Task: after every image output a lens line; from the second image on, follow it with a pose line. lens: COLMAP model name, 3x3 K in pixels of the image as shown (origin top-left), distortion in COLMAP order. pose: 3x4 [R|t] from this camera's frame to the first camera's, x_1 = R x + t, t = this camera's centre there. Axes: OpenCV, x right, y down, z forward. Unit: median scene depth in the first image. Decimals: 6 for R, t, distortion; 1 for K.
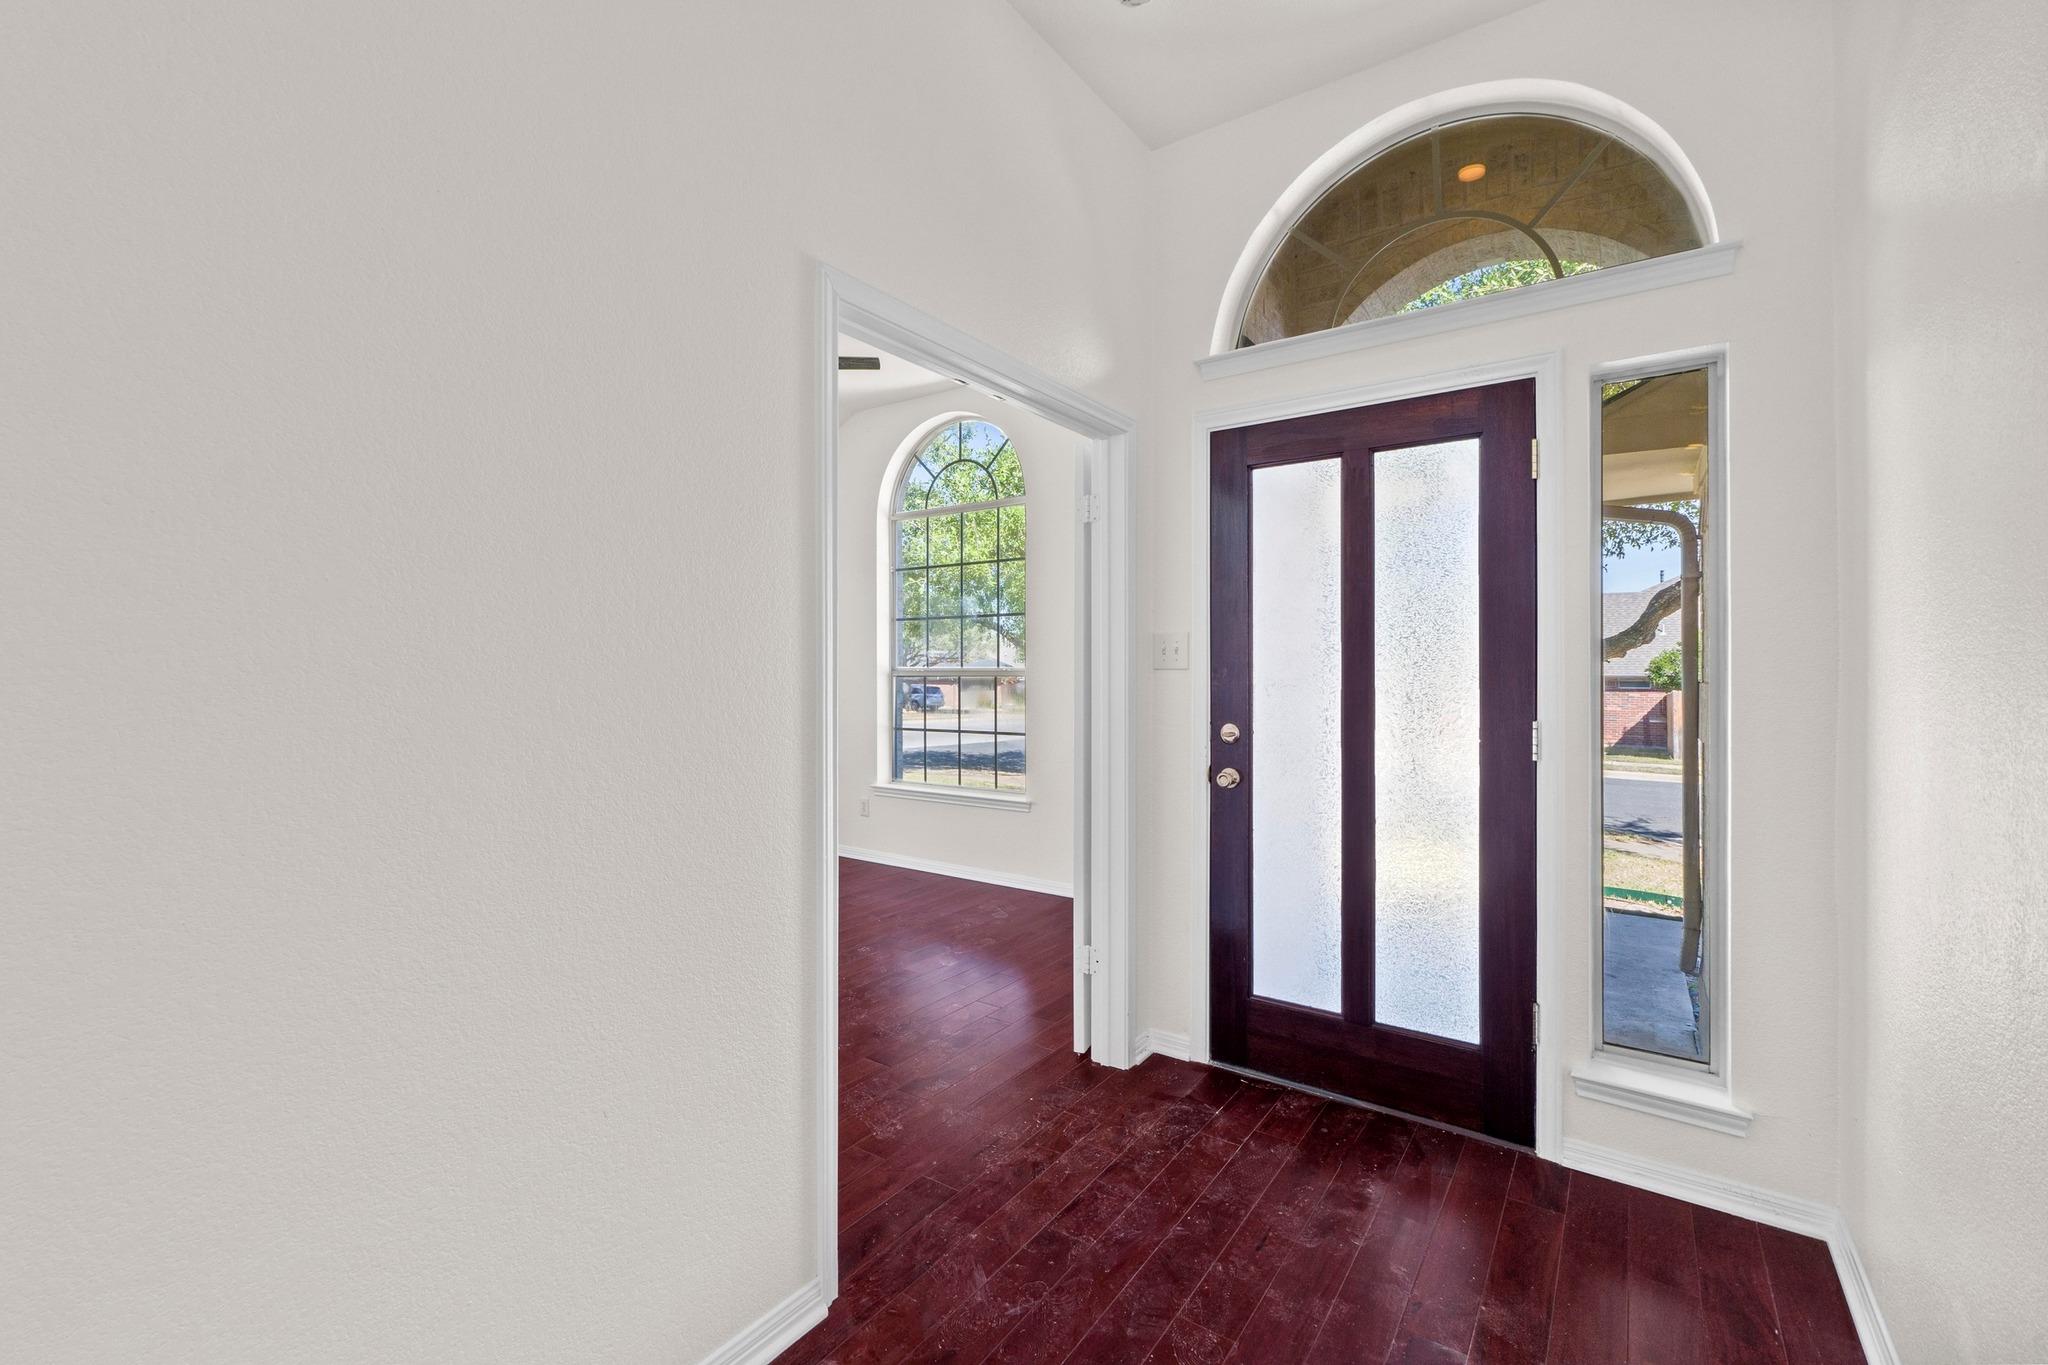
lens RADIAL K [[864.9, 0, 1024.0], [0, 864.9, 682.5], [0, 0, 1]] dist [-0.001950, -0.000294]
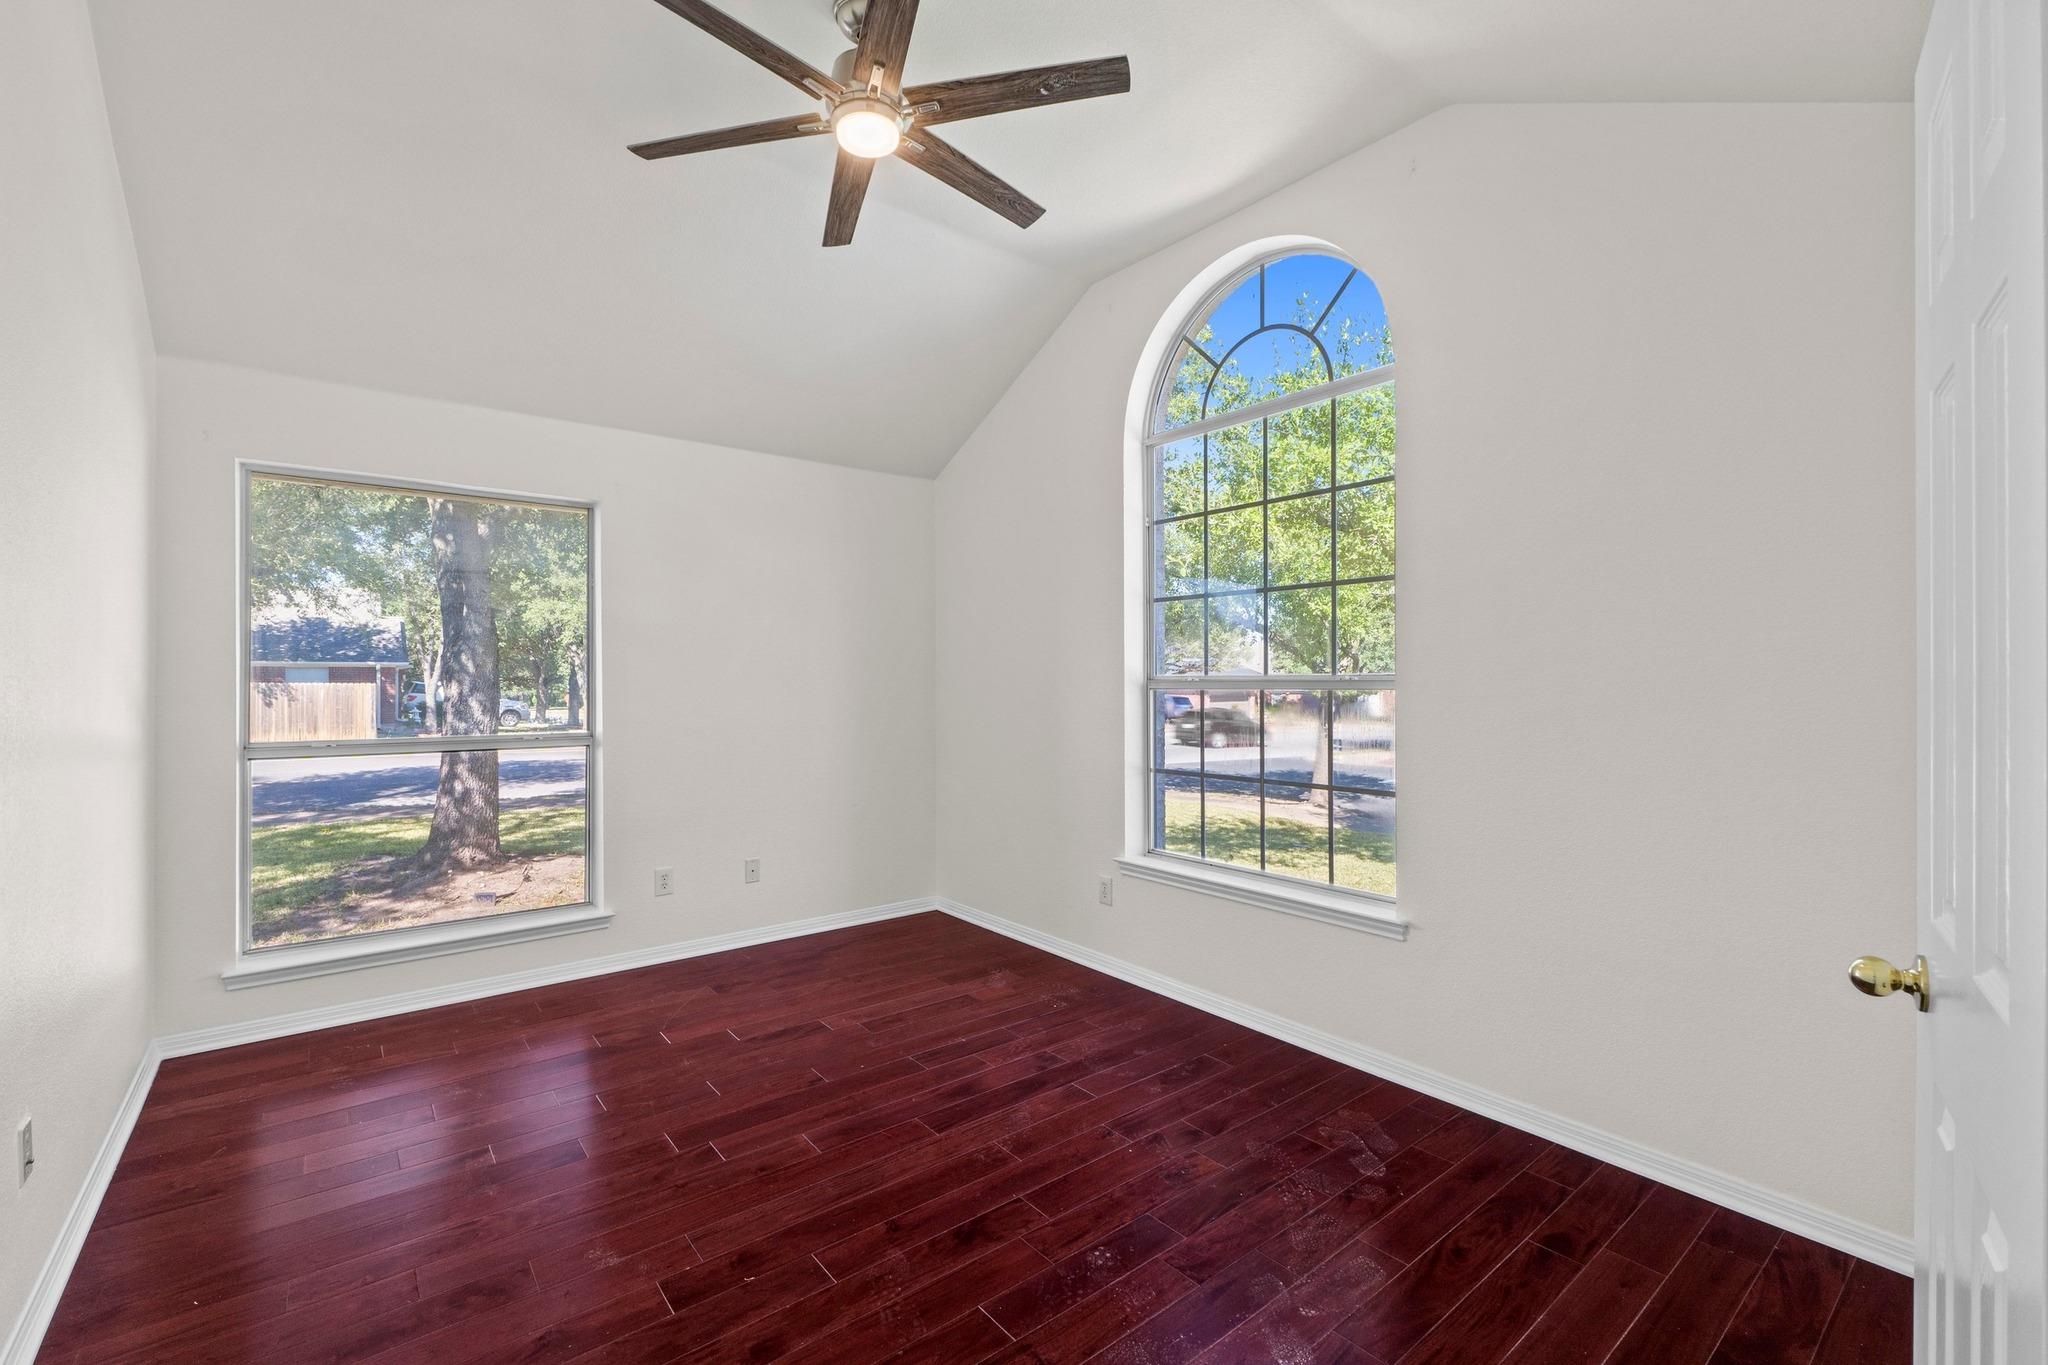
lens RADIAL K [[864.9, 0, 1024.0], [0, 864.9, 682.5], [0, 0, 1]] dist [-0.001950, -0.000294]
pose [[0.960044, -0.002330, -0.279839, -0.062867], [-0.000599, 0.999946, -0.010380, -0.005272], [0.279848, 0.010132, 0.959991, 0.367922]]
